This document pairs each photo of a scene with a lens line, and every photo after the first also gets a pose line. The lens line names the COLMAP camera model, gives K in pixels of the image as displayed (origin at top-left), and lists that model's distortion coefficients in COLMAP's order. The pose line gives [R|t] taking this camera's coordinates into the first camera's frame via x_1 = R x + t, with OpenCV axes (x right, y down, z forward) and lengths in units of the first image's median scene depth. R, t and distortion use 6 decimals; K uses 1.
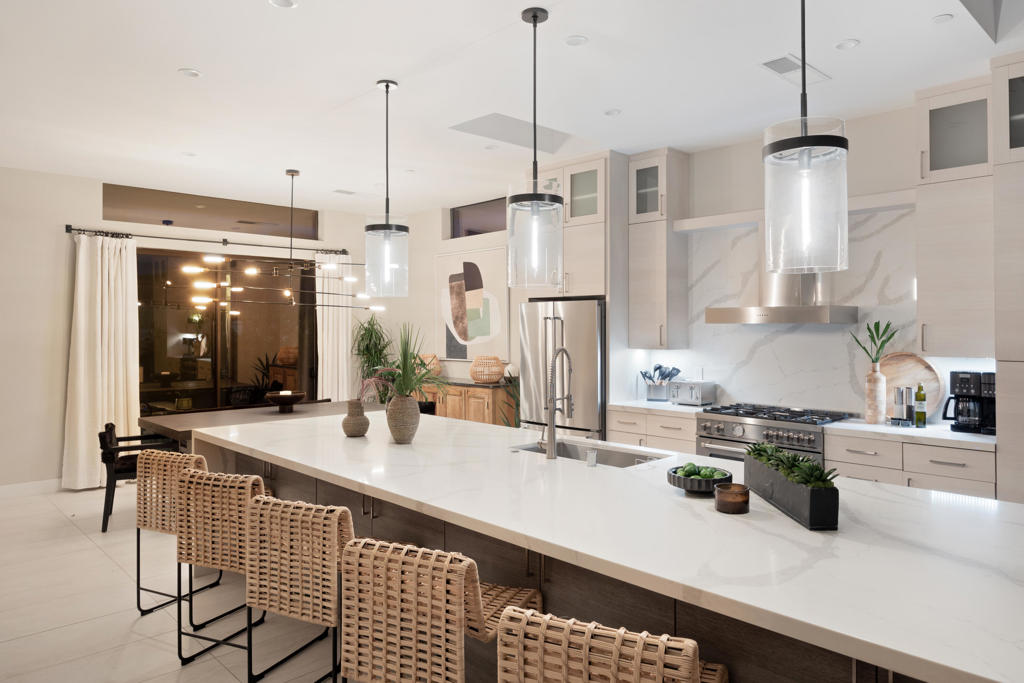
lens RADIAL K [[678.9, 0, 518.3], [0, 678.9, 318.6], [0, 0, 1]] dist [-0.004718, 0.002421]
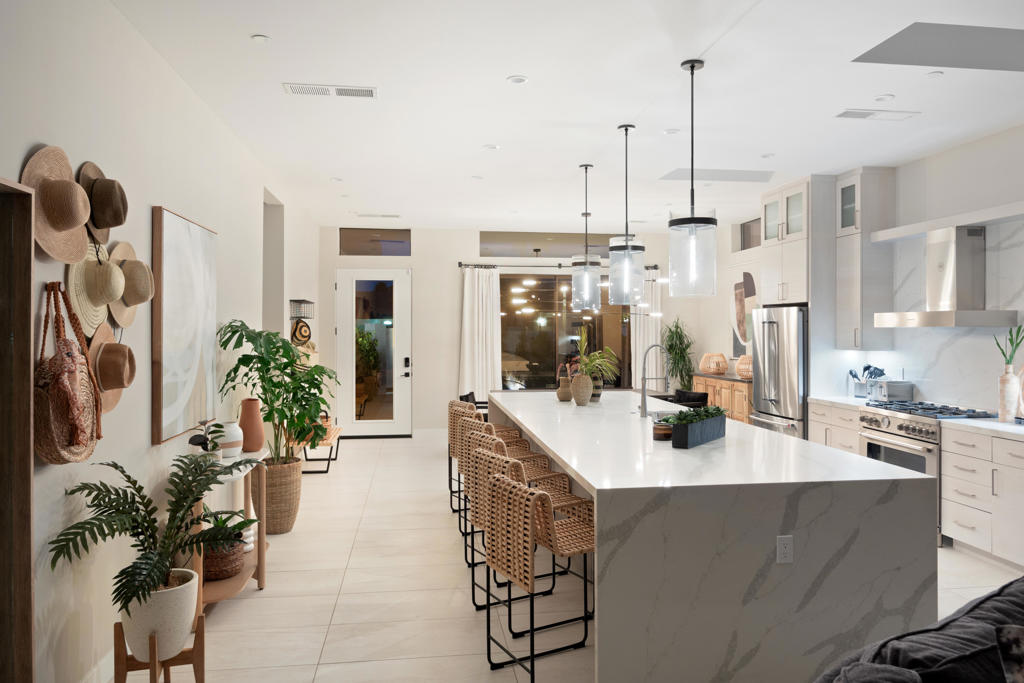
lens RADIAL K [[735.0, 0, 511.5], [0, 735.0, 336.2], [0, 0, 1]] dist [0.030990, 0.001258]
pose [[0.806424, 0.007788, -0.591286, 0.455755], [0.004677, 0.999798, 0.019547, -0.003827], [0.591319, -0.018529, 0.806225, -0.296769]]
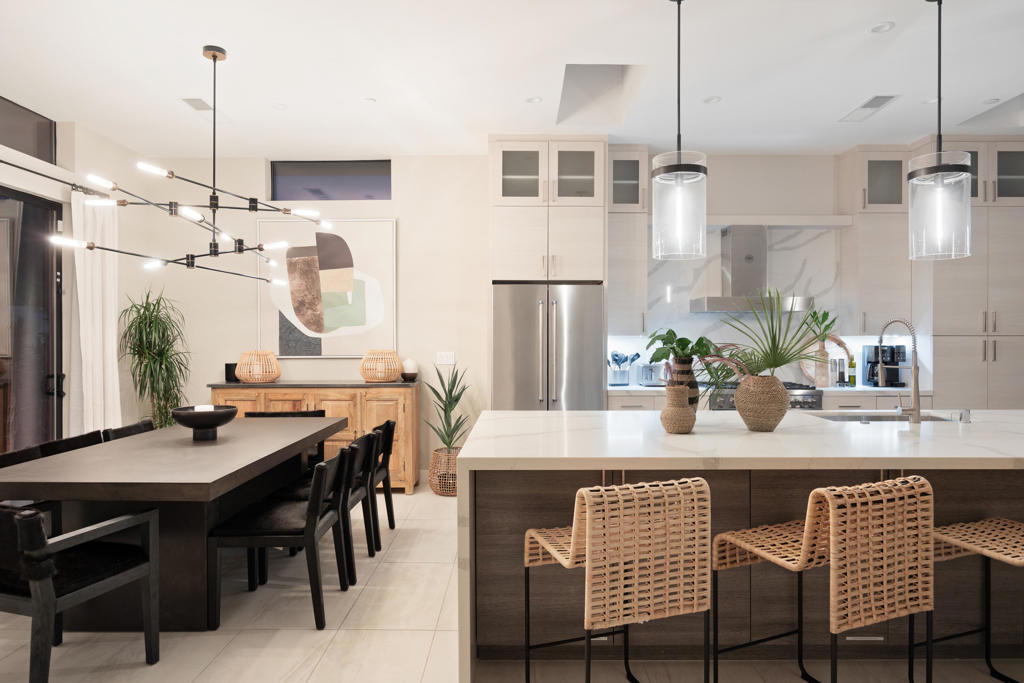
lens RADIAL K [[638.4, 0, 513.2], [0, 638.4, 334.6], [0, 0, 1]] dist [-0.008405, 0.001336]
pose [[0.695784, 0.005537, 0.718230, -0.618271], [-0.010184, 0.999946, 0.002157, 0.042423], [-0.718179, -0.008815, 0.695803, 0.439794]]
